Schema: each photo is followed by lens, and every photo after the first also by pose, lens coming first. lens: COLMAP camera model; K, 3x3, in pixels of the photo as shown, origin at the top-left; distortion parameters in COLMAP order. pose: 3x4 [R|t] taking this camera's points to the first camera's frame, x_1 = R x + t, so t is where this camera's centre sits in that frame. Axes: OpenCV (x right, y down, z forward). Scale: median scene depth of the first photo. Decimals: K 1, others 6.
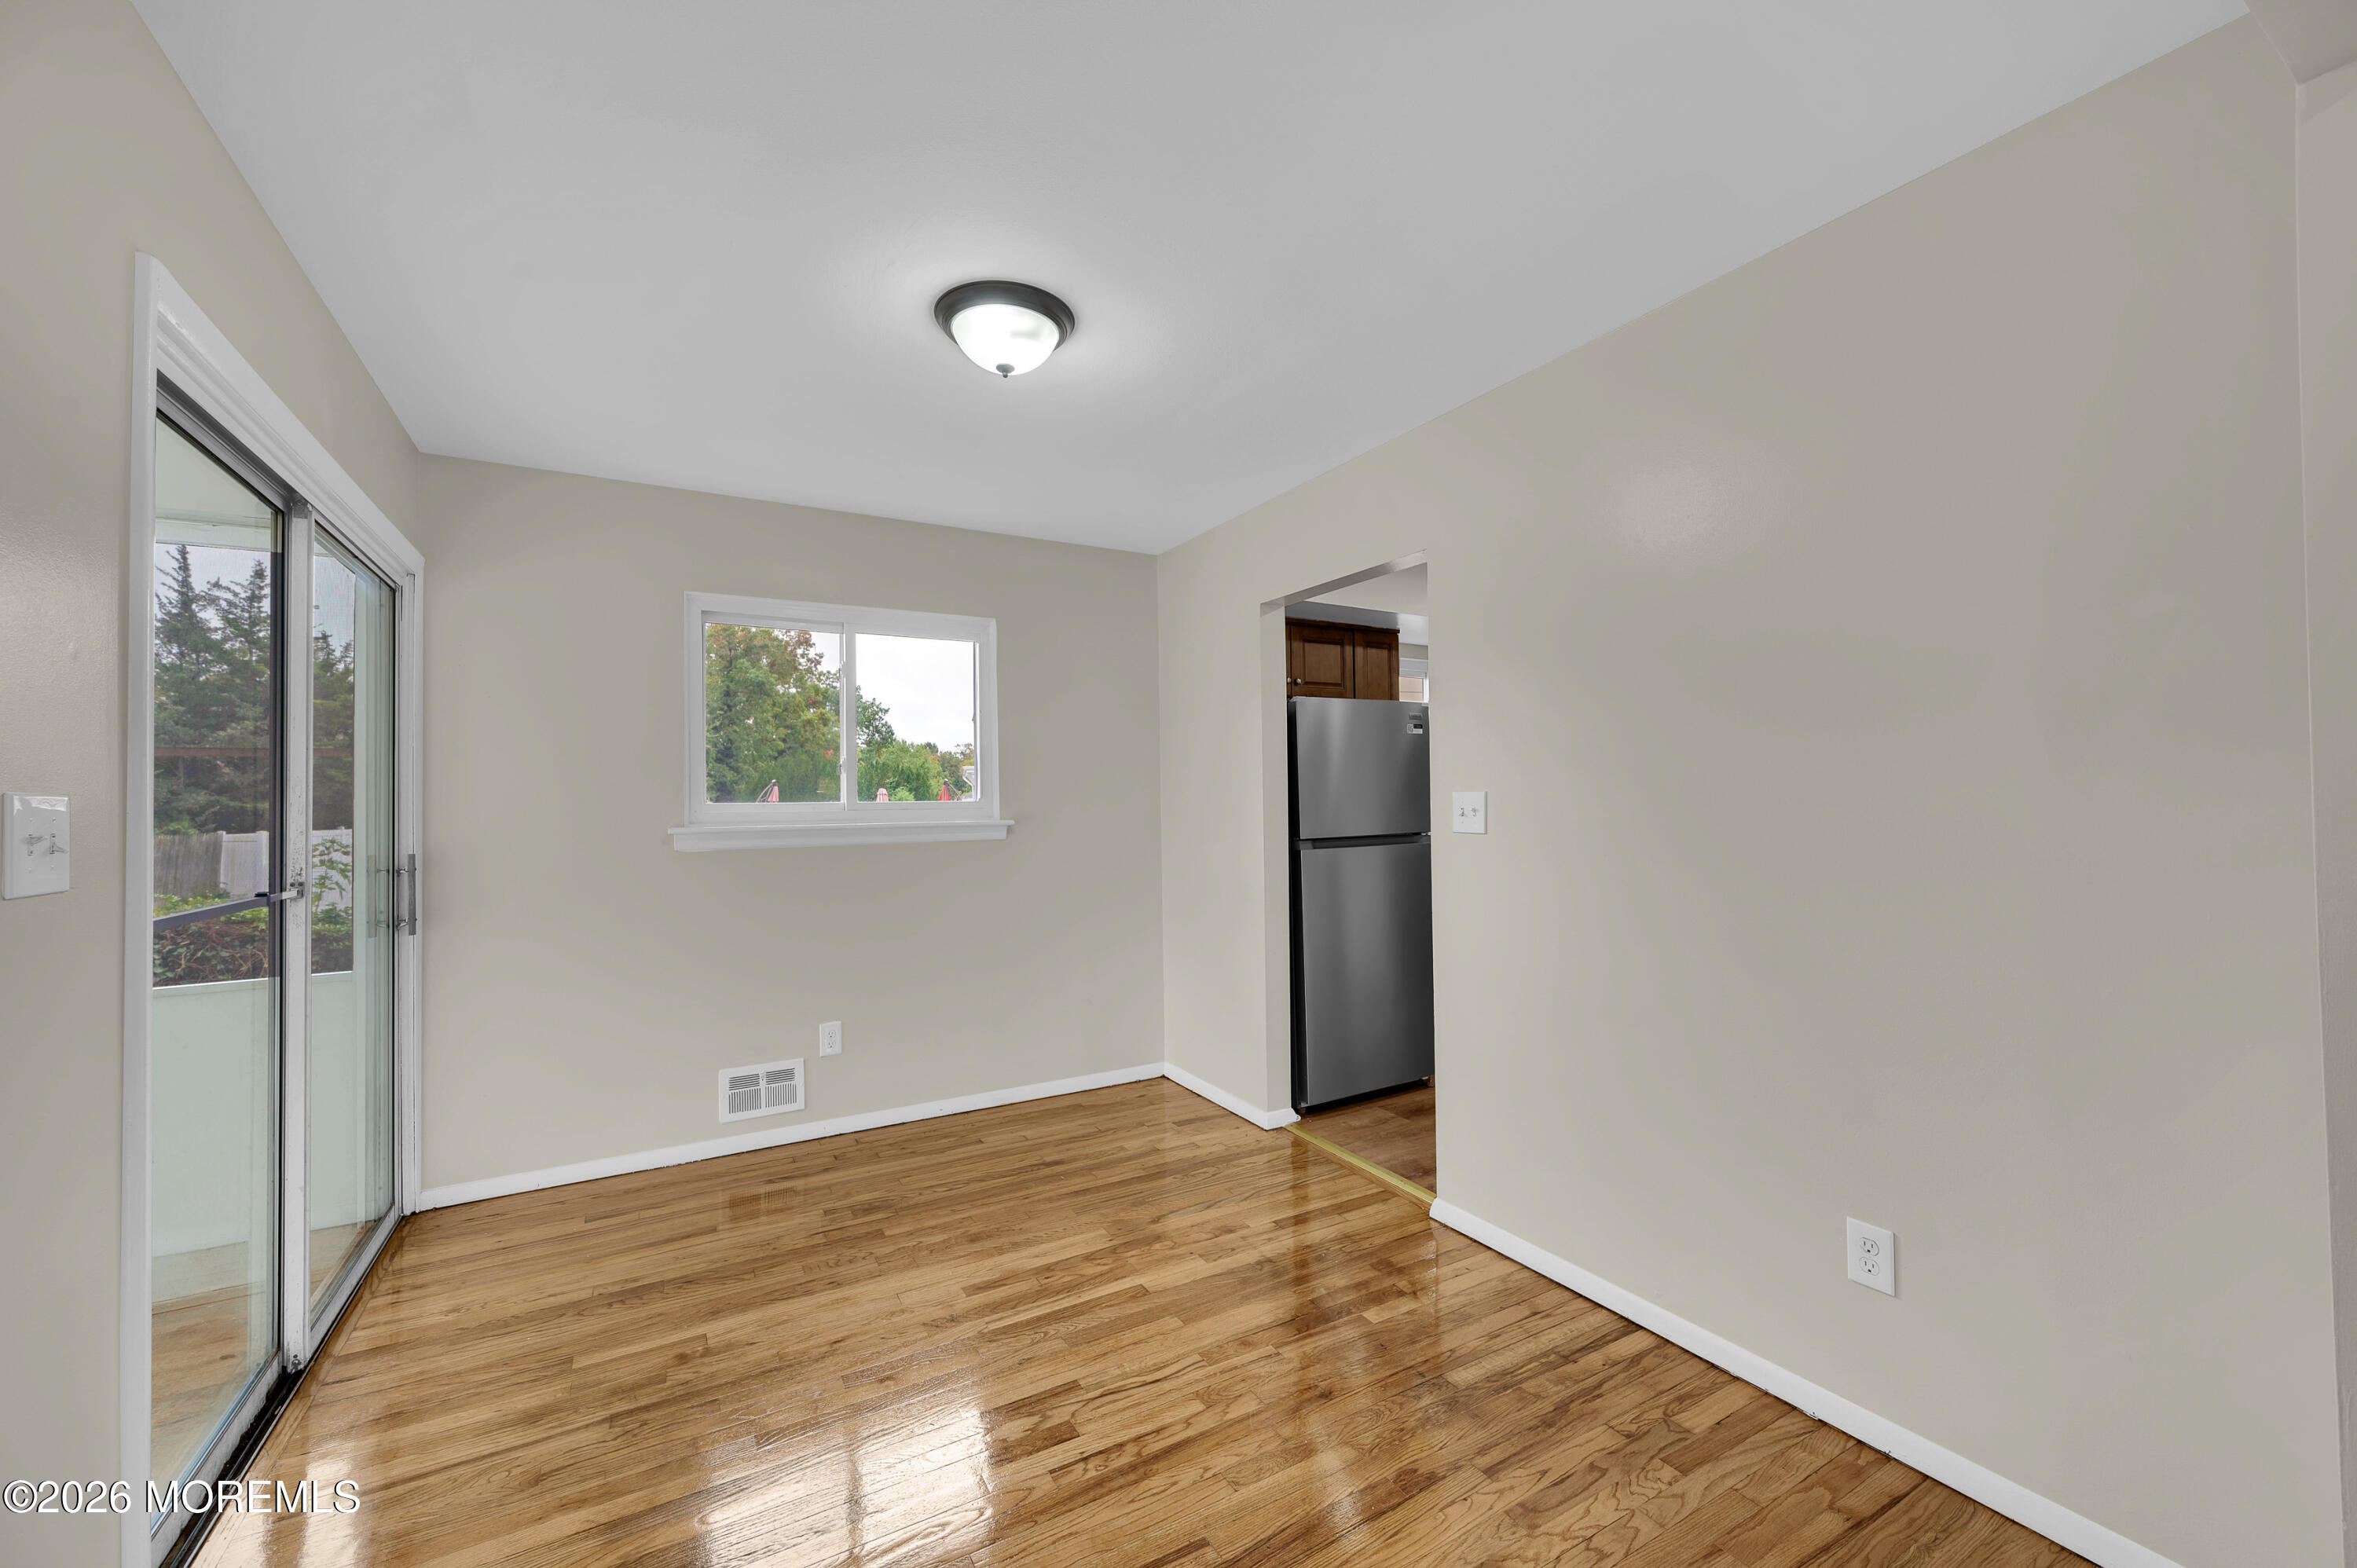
lens RADIAL K [[912.6, 0, 1160.1], [0, 912.6, 770.6], [0, 0, 1]] dist [-0.002440, -0.000010]
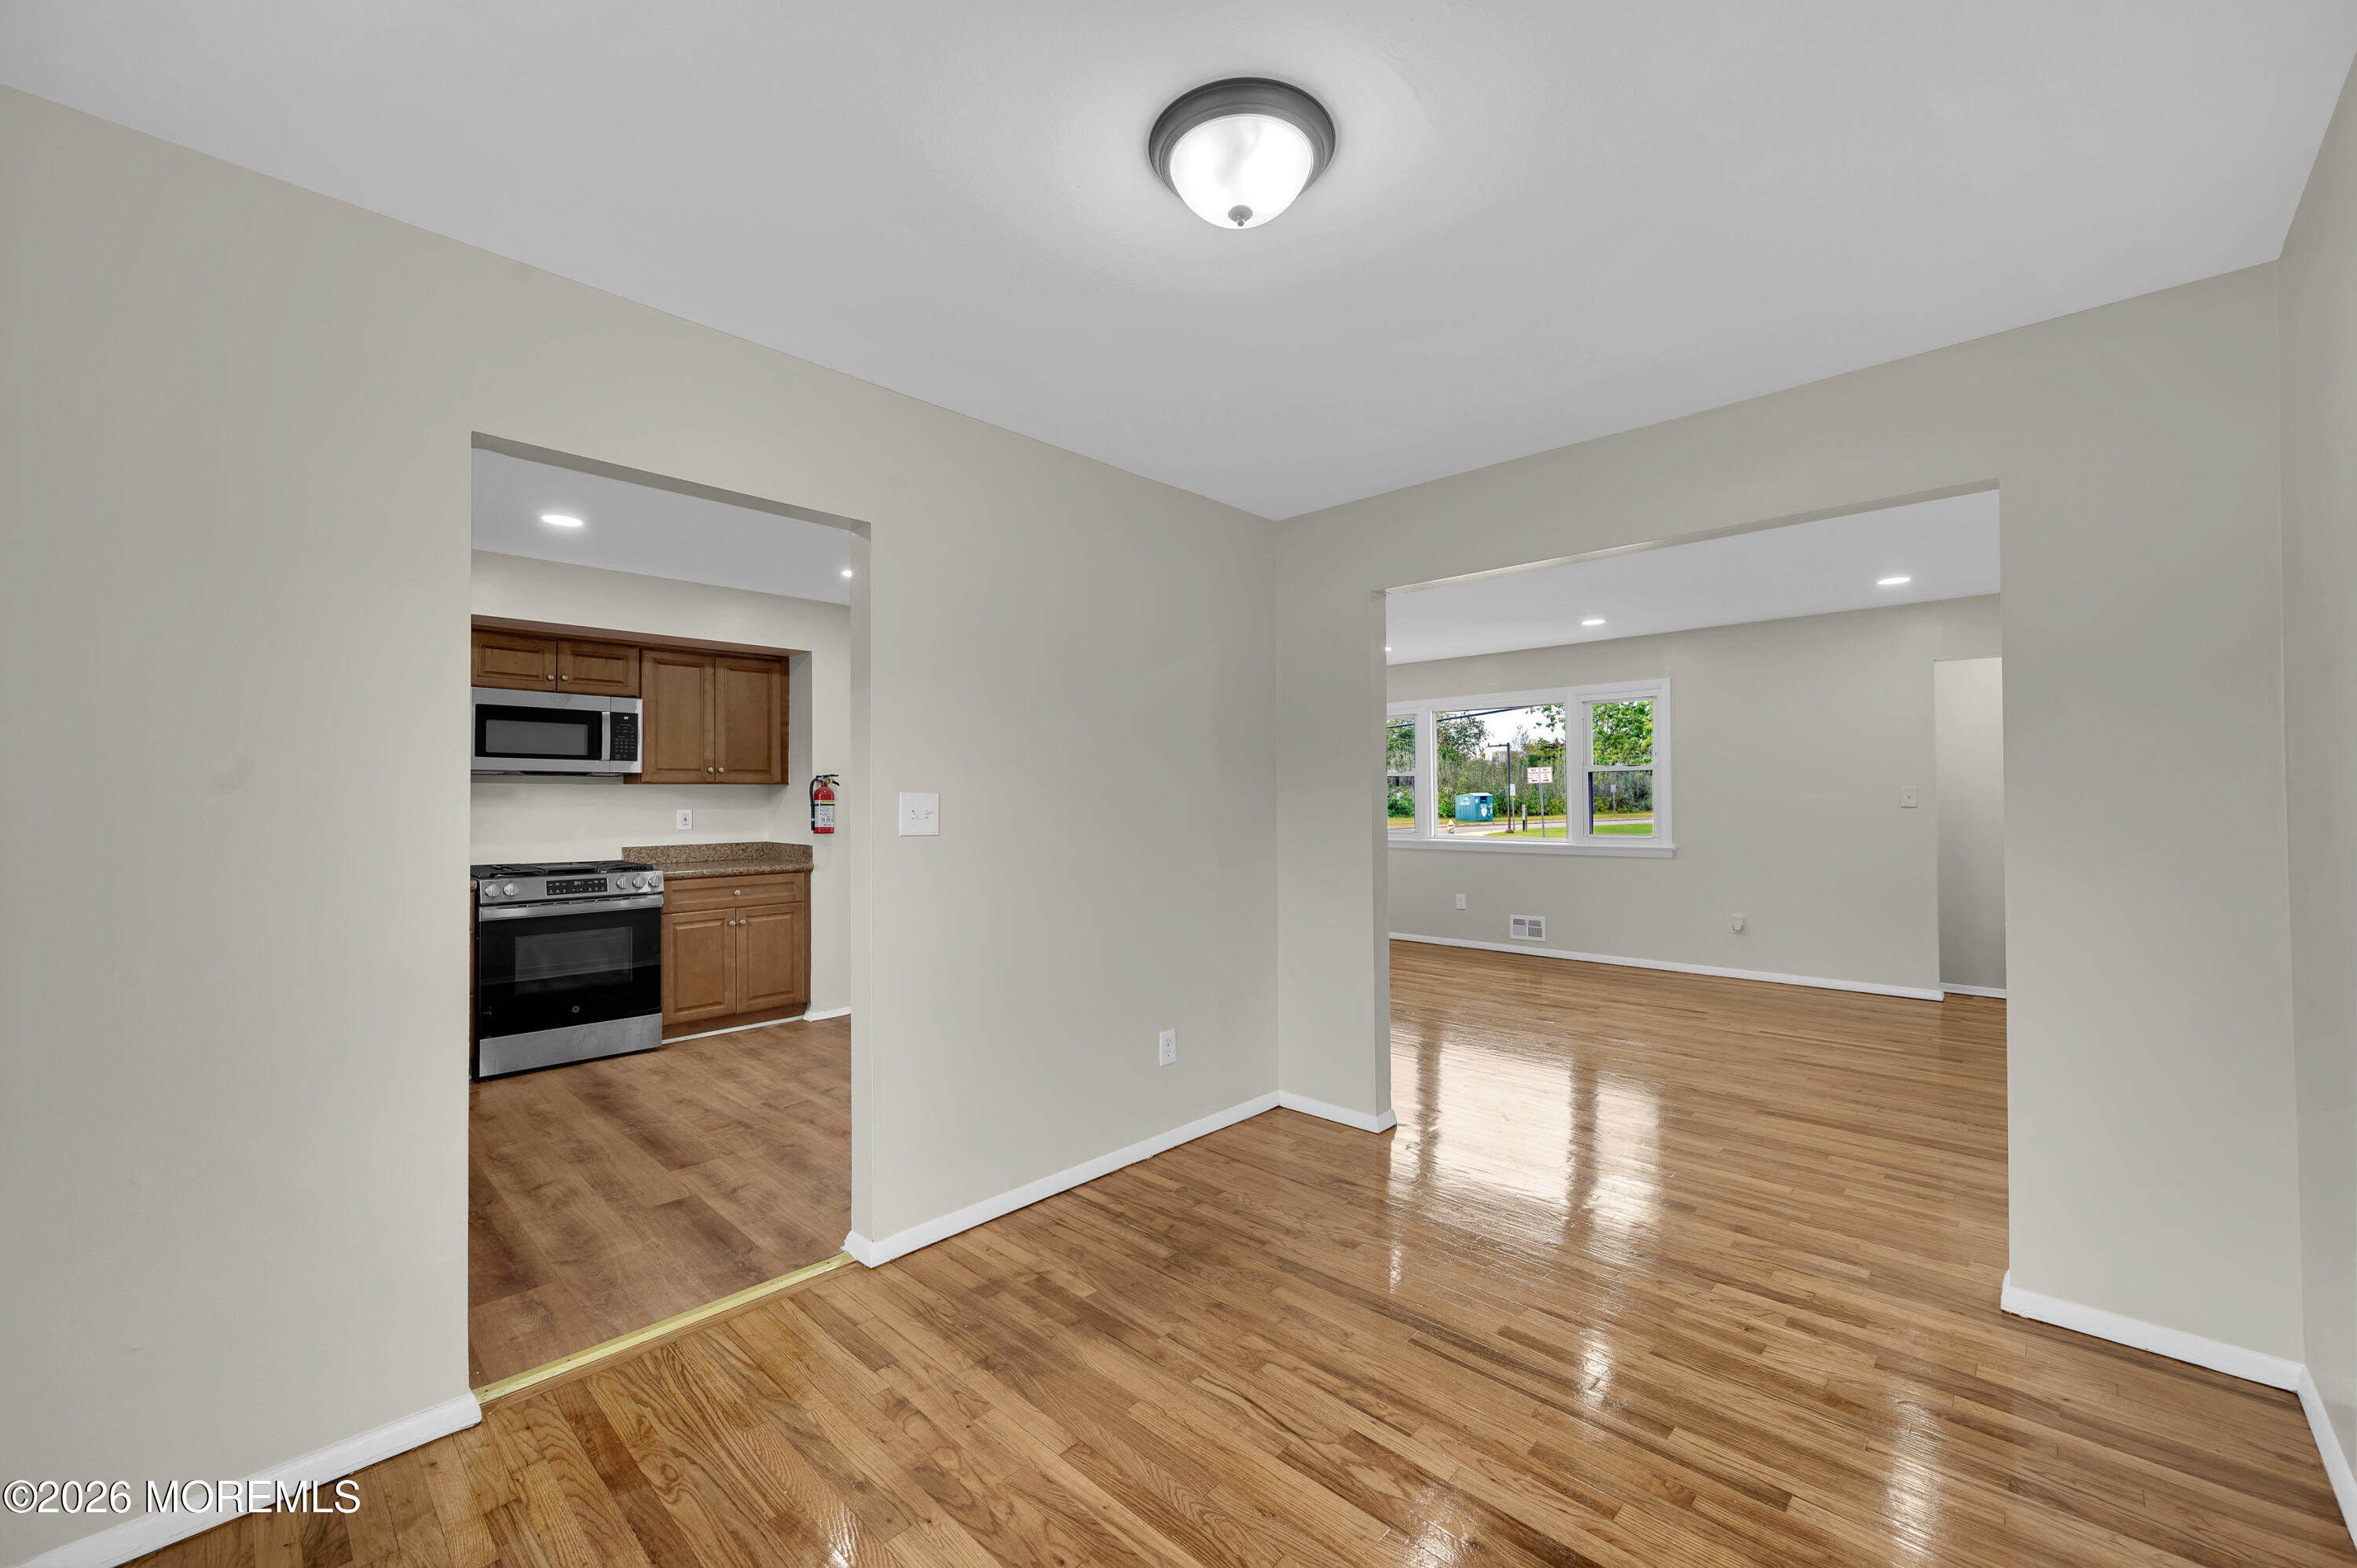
lens RADIAL K [[941.4, 0, 1177.1], [0, 941.4, 784.2], [0, 0, 1]] dist [0.001085, -0.001542]
pose [[-0.297584, 0.029918, 0.954227, -0.564428], [-0.019141, 0.999121, -0.037295, 0.035722], [-0.954504, -0.029363, -0.296750, 0.823717]]
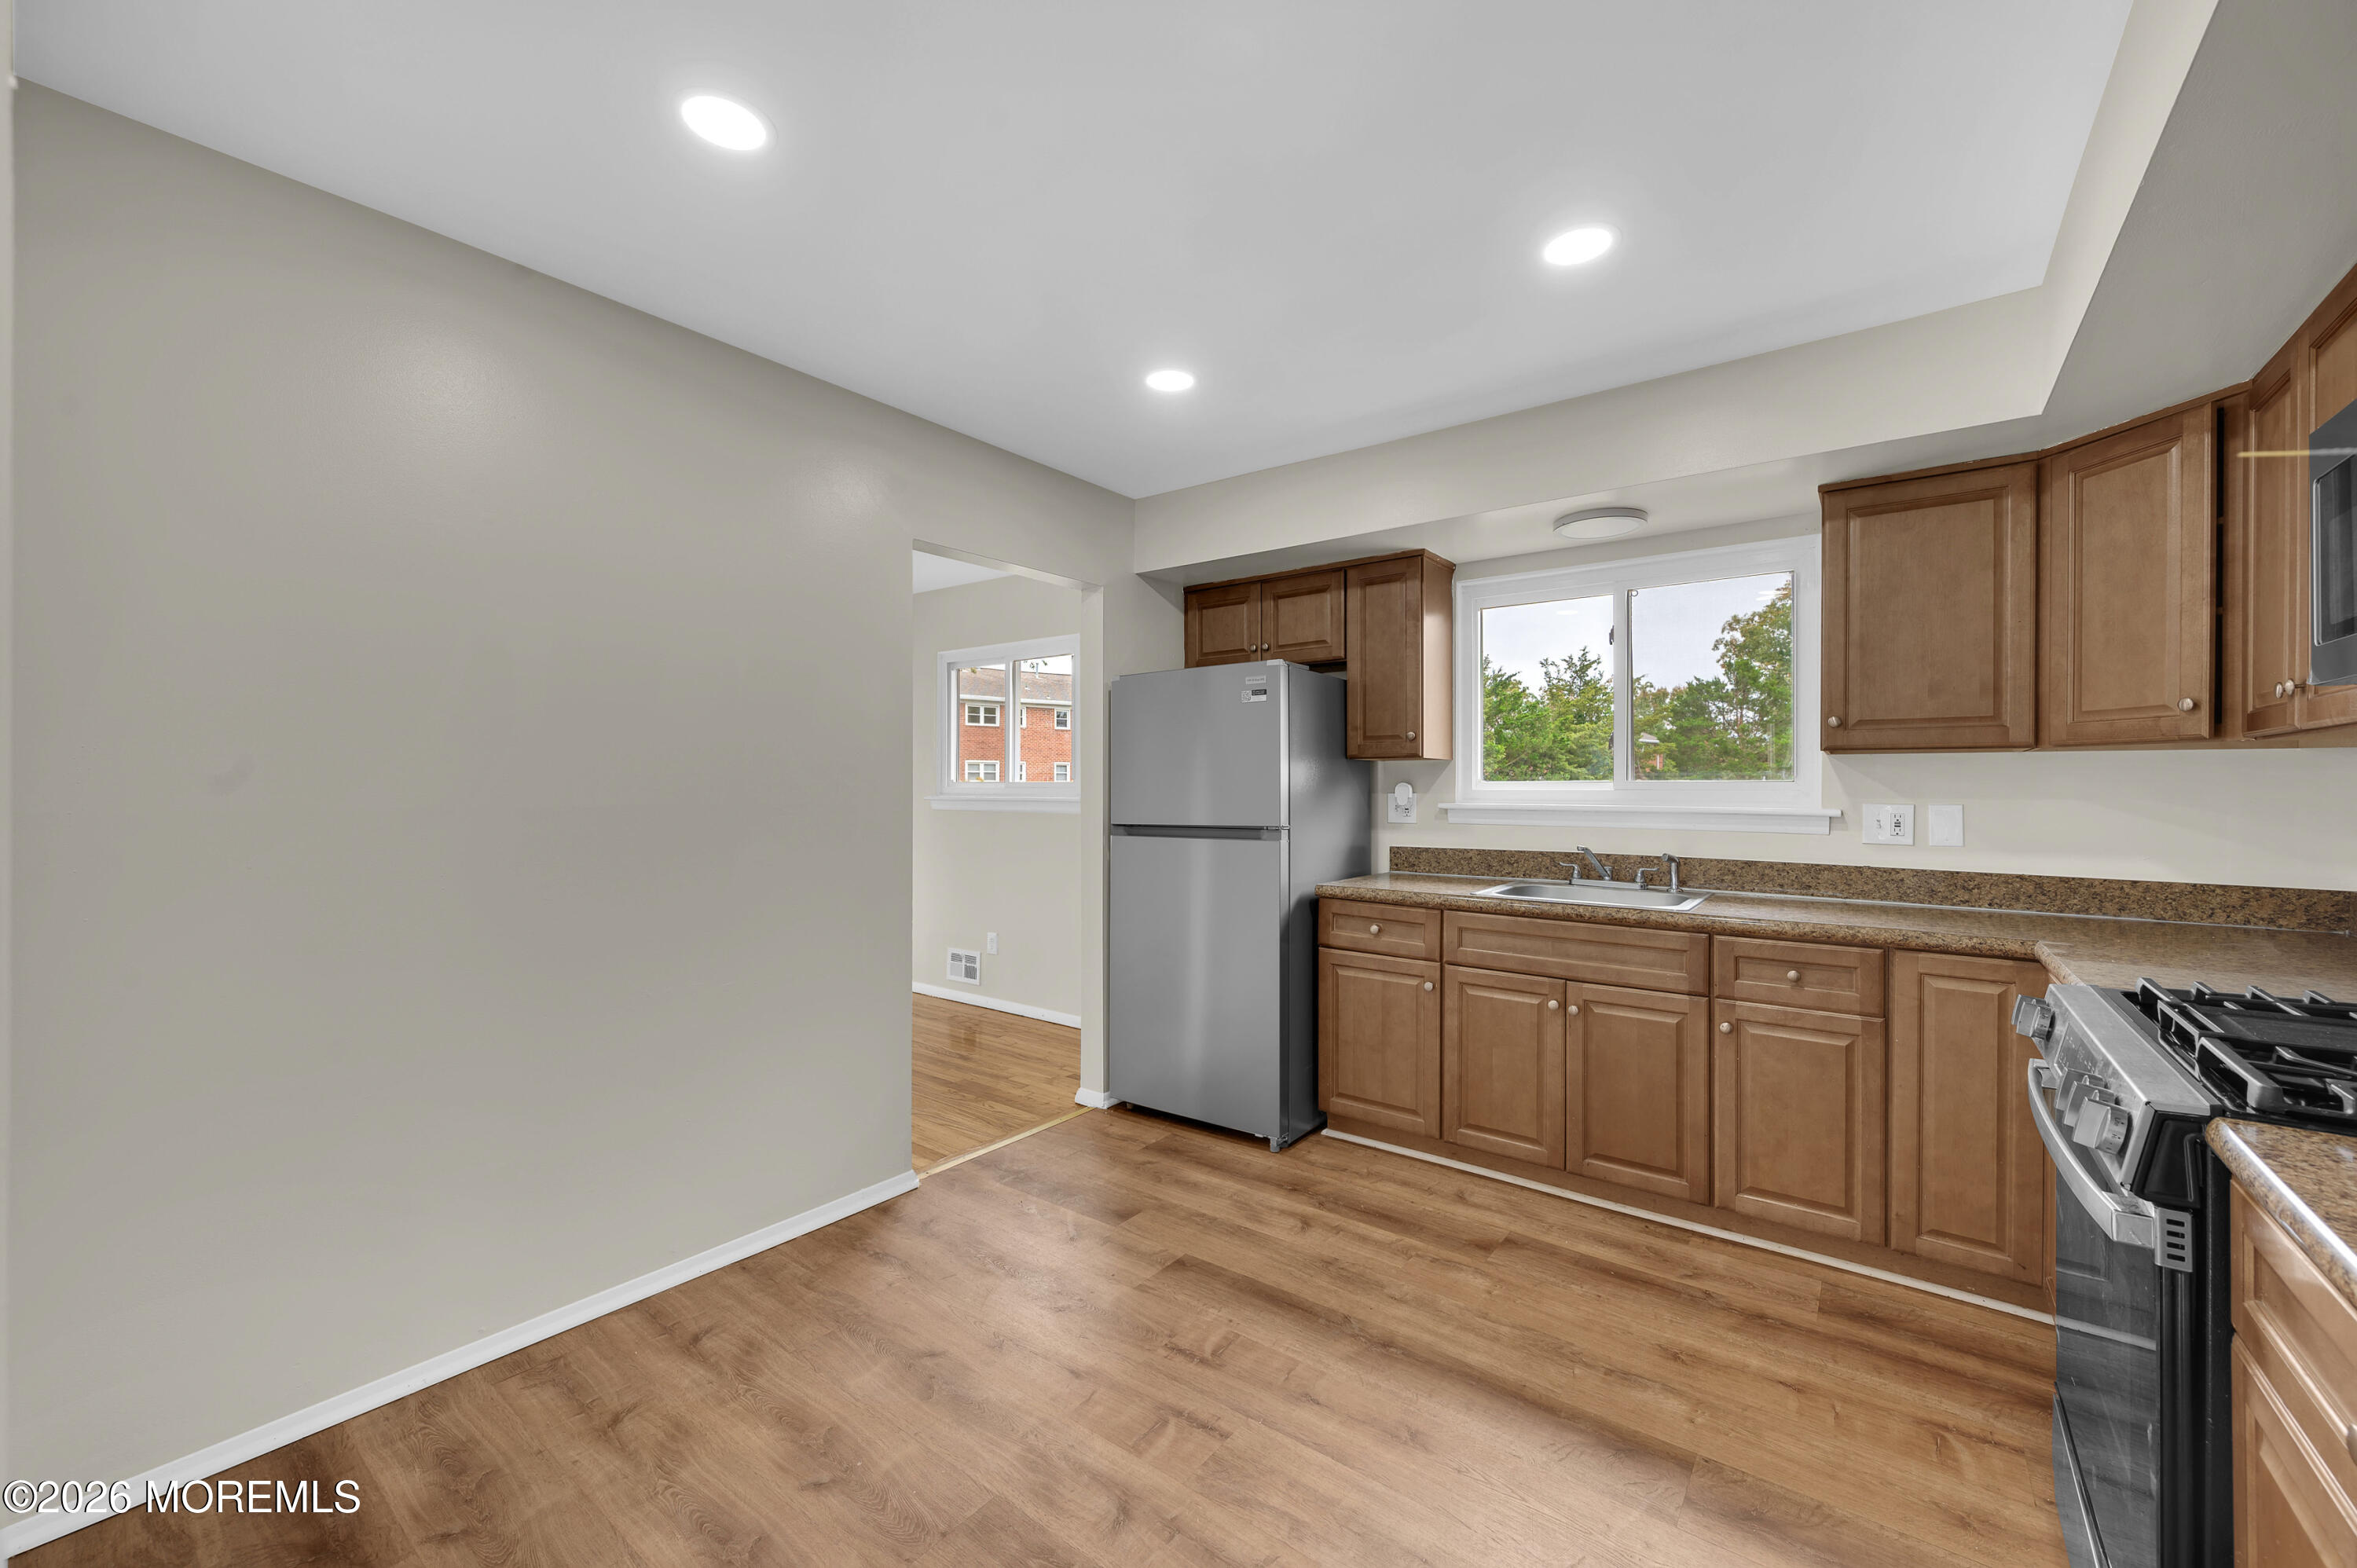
lens RADIAL K [[912.6, 0, 1191.5], [0, 912.6, 788.6], [0, 0, 1]] dist [-0.002440, -0.000010]
pose [[0.422357, 0.019832, -0.906212, 1.157205], [0.019157, 0.999342, 0.030799, 0.009684], [0.906227, -0.030368, 0.421700, 0.729034]]
